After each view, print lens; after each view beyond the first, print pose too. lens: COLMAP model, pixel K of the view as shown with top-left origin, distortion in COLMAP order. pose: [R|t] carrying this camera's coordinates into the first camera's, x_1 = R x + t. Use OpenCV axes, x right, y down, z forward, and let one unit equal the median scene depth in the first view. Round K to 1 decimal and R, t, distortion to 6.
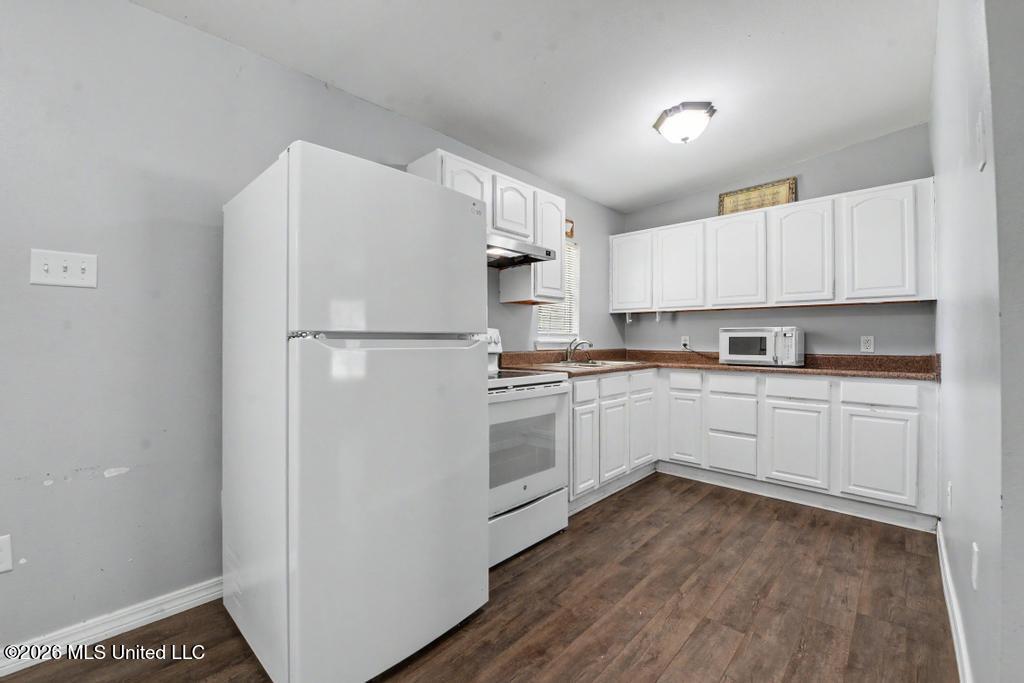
lens RADIAL K [[419.1, 0, 515.2], [0, 419.1, 339.7], [0, 0, 1]] dist [-0.027994, 0.000265]
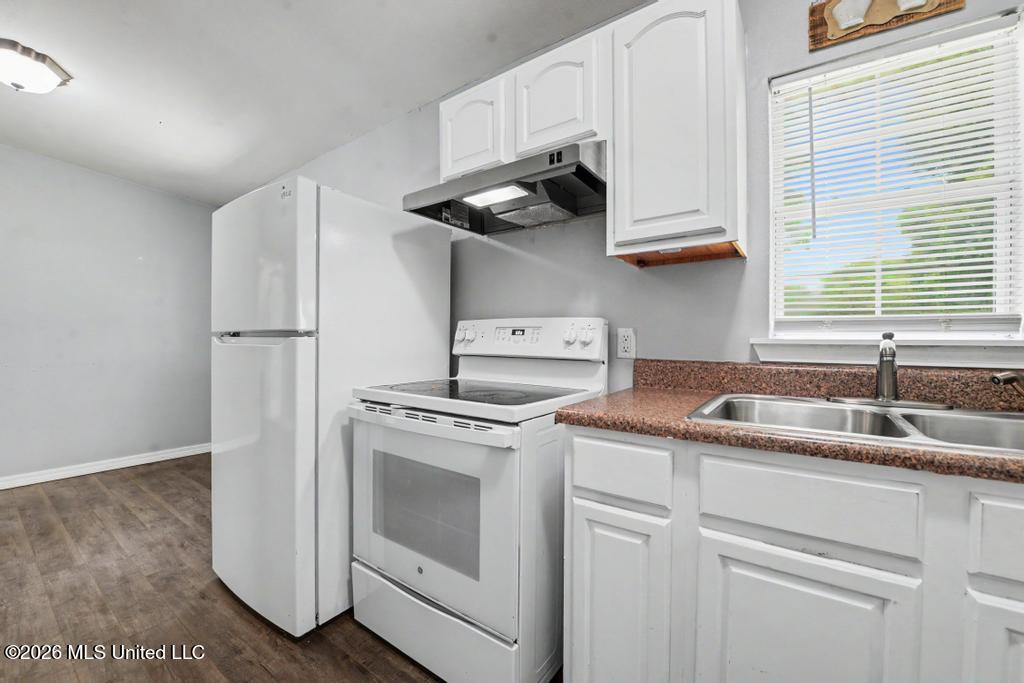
lens RADIAL K [[419.1, 0, 515.2], [0, 419.1, 339.7], [0, 0, 1]] dist [-0.027994, 0.000265]
pose [[0.125872, 0.009023, -0.992005, 0.613436], [-0.000040, 0.999959, 0.009091, -0.002150], [0.992047, -0.001104, 0.125867, 0.982596]]
